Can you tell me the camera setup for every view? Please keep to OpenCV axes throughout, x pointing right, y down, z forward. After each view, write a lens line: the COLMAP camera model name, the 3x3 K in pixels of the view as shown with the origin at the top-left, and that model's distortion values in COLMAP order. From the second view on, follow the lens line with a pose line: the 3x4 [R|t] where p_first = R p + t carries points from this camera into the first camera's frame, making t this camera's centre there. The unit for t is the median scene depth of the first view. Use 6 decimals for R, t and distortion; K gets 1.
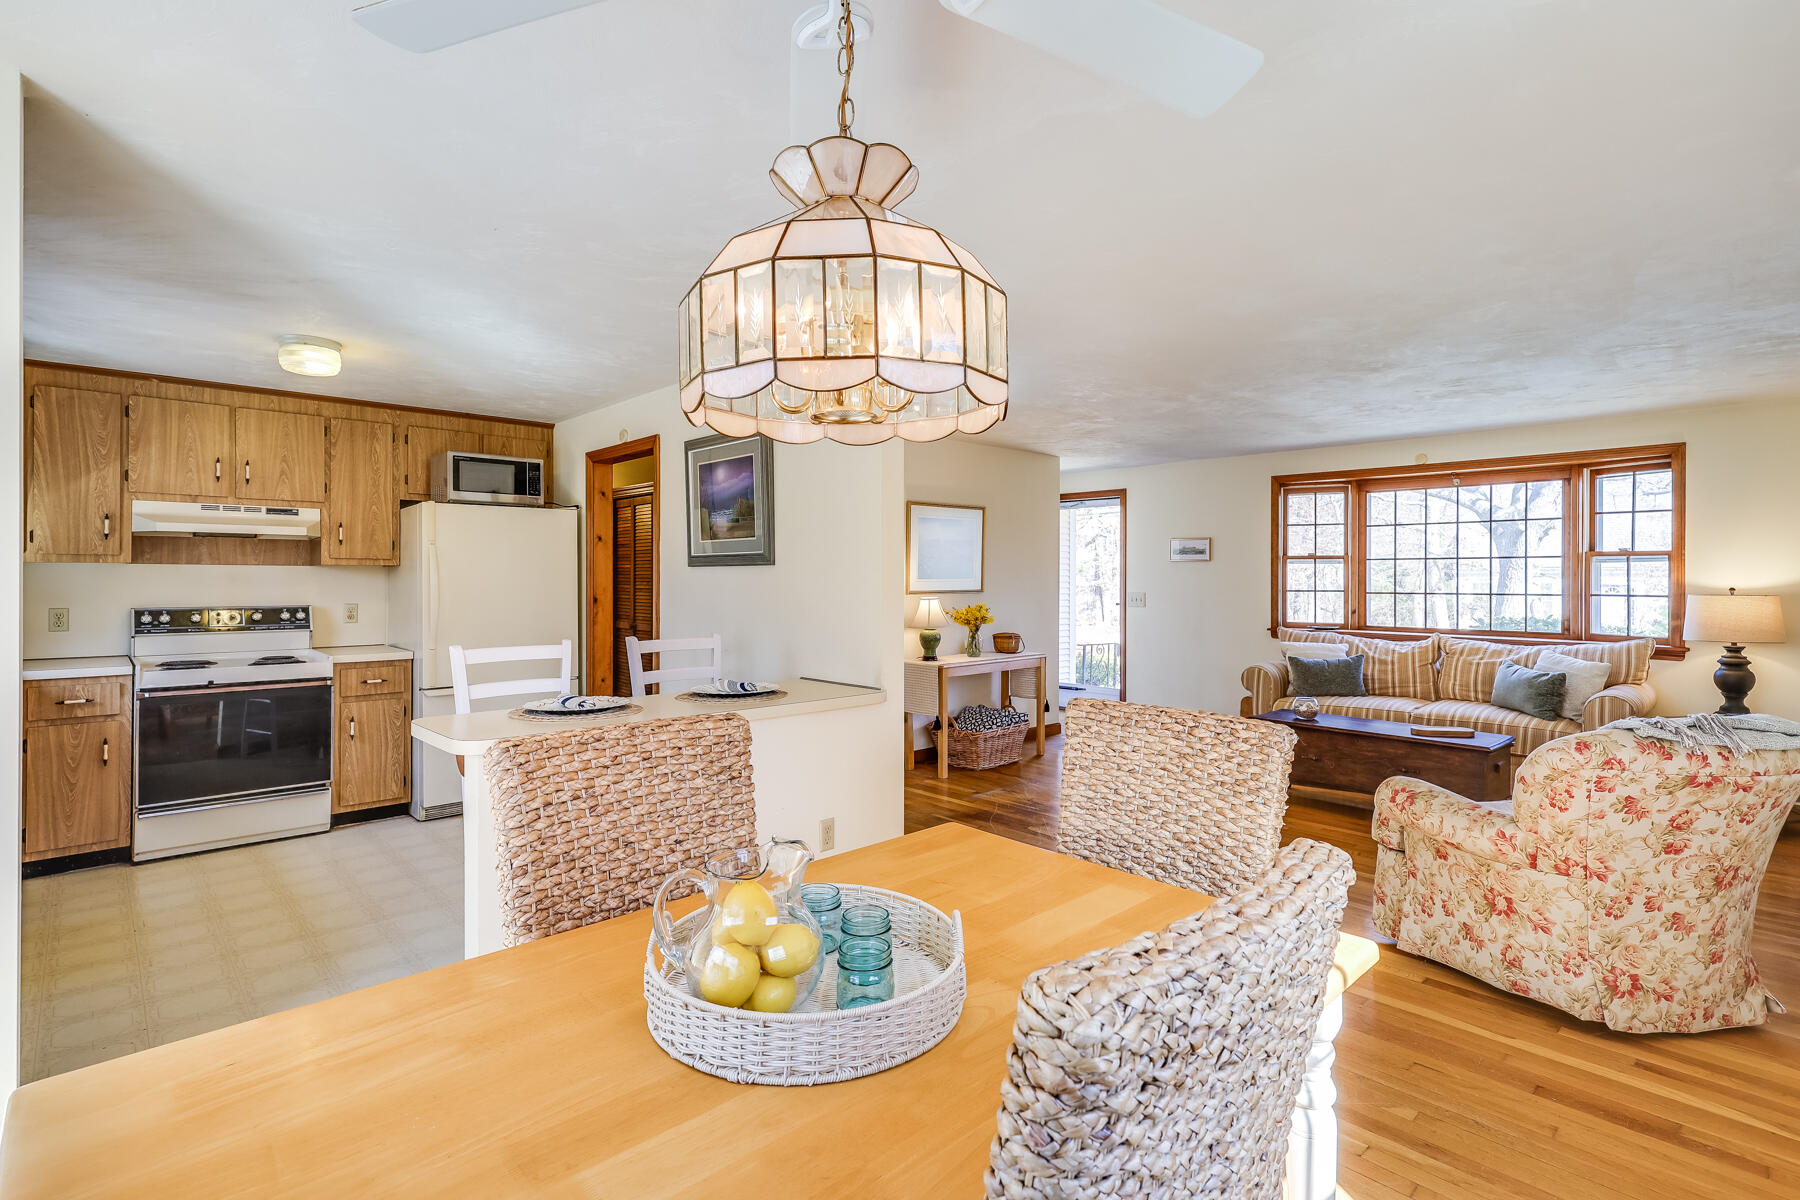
lens RADIAL K [[730.4, 0, 900.0], [0, 730.4, 600.0], [0, 0, 1]] dist [0.000634, 0.000113]
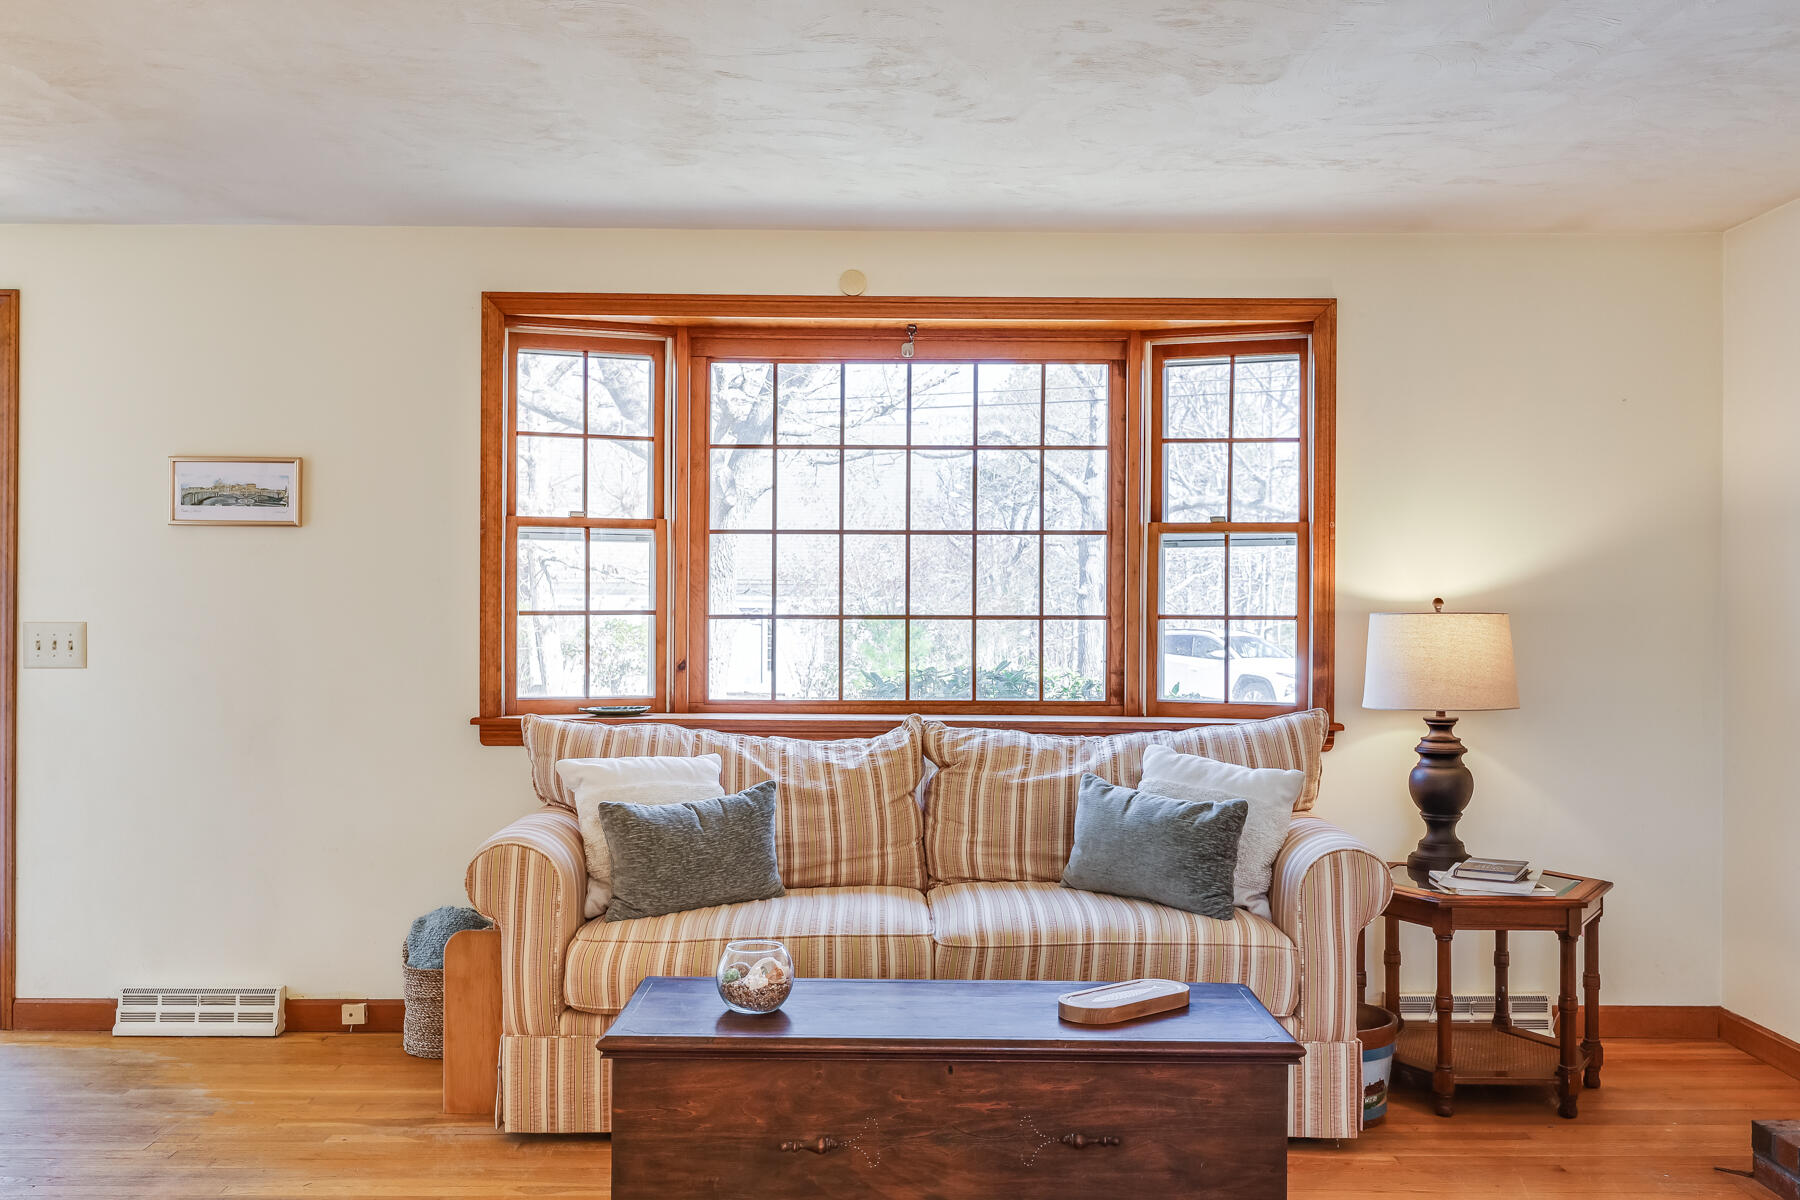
lens RADIAL K [[1678.6, 0, 900.0], [0, 1678.6, 600.0], [0, 0, 1]] dist [0.002676, 0.001880]
pose [[0.668450, 0.001518, 0.743755, 0.048857], [0.016982, 0.999706, -0.017303, -0.001838], [-0.743563, 0.024197, 0.668228, 0.414033]]
